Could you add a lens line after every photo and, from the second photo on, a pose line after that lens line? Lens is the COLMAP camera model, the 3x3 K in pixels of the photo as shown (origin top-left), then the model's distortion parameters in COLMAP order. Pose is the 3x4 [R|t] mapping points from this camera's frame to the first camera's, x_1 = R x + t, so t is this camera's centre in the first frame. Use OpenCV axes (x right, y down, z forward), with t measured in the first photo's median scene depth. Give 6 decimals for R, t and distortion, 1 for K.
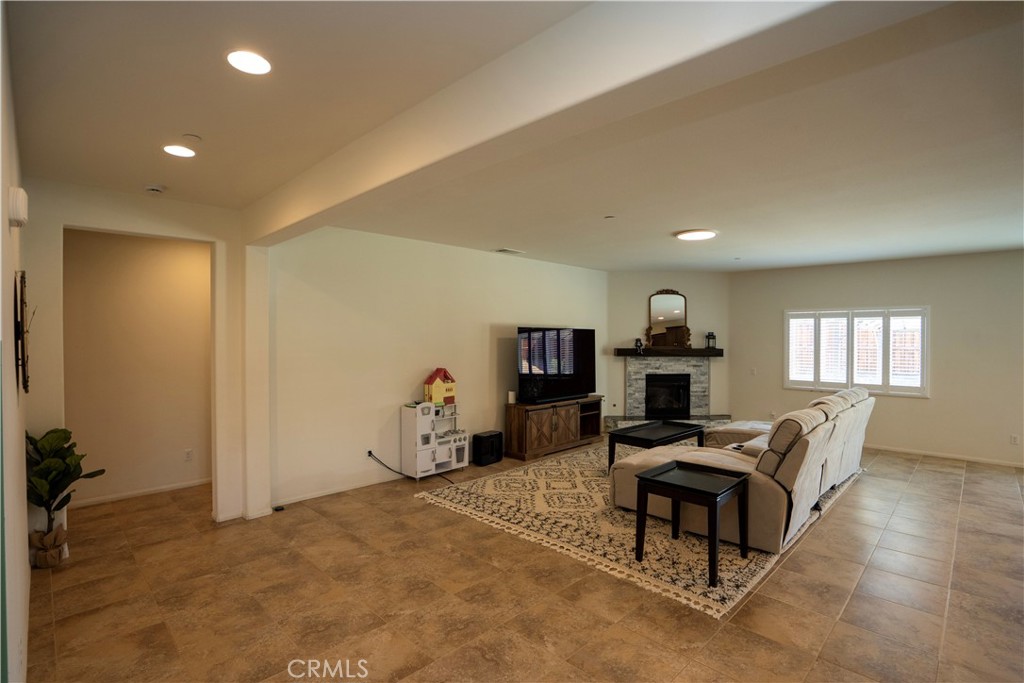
lens RADIAL K [[486.2, 0, 514.4], [0, 486.2, 342.6], [0, 0, 1]] dist [-0.018448, 0.001349]
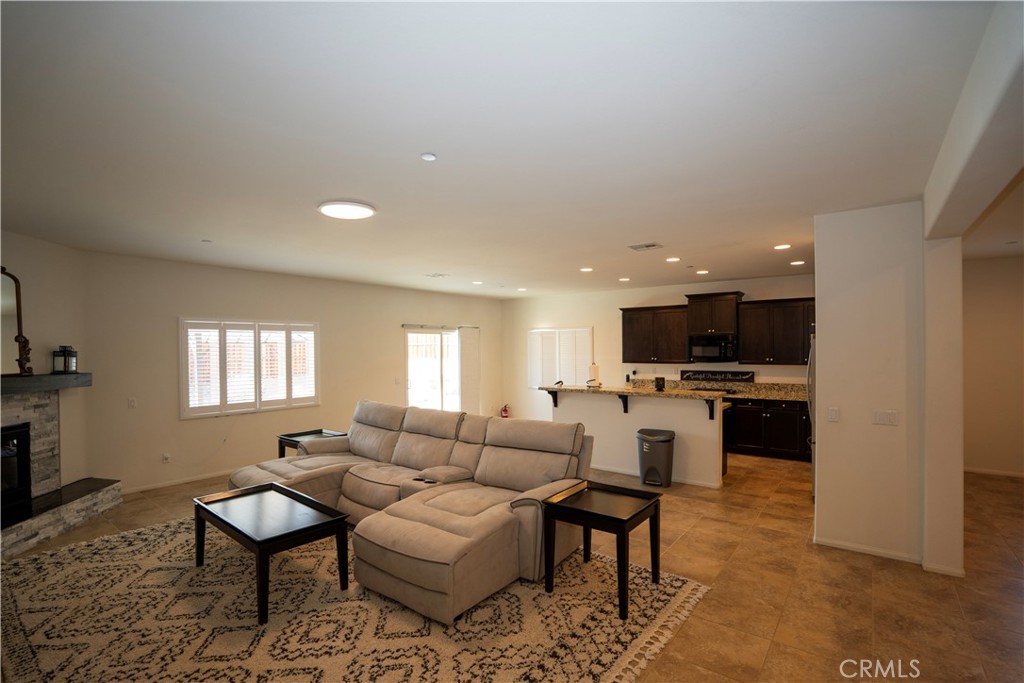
lens RADIAL K [[486.2, 0, 504.2], [0, 486.2, 342.6], [0, 0, 1]] dist [-0.018448, 0.001349]
pose [[-0.123391, 0.005647, 0.992342, -0.293945], [0.013954, 0.999895, -0.003955, -0.018866], [-0.992260, 0.013359, -0.123457, 0.679279]]
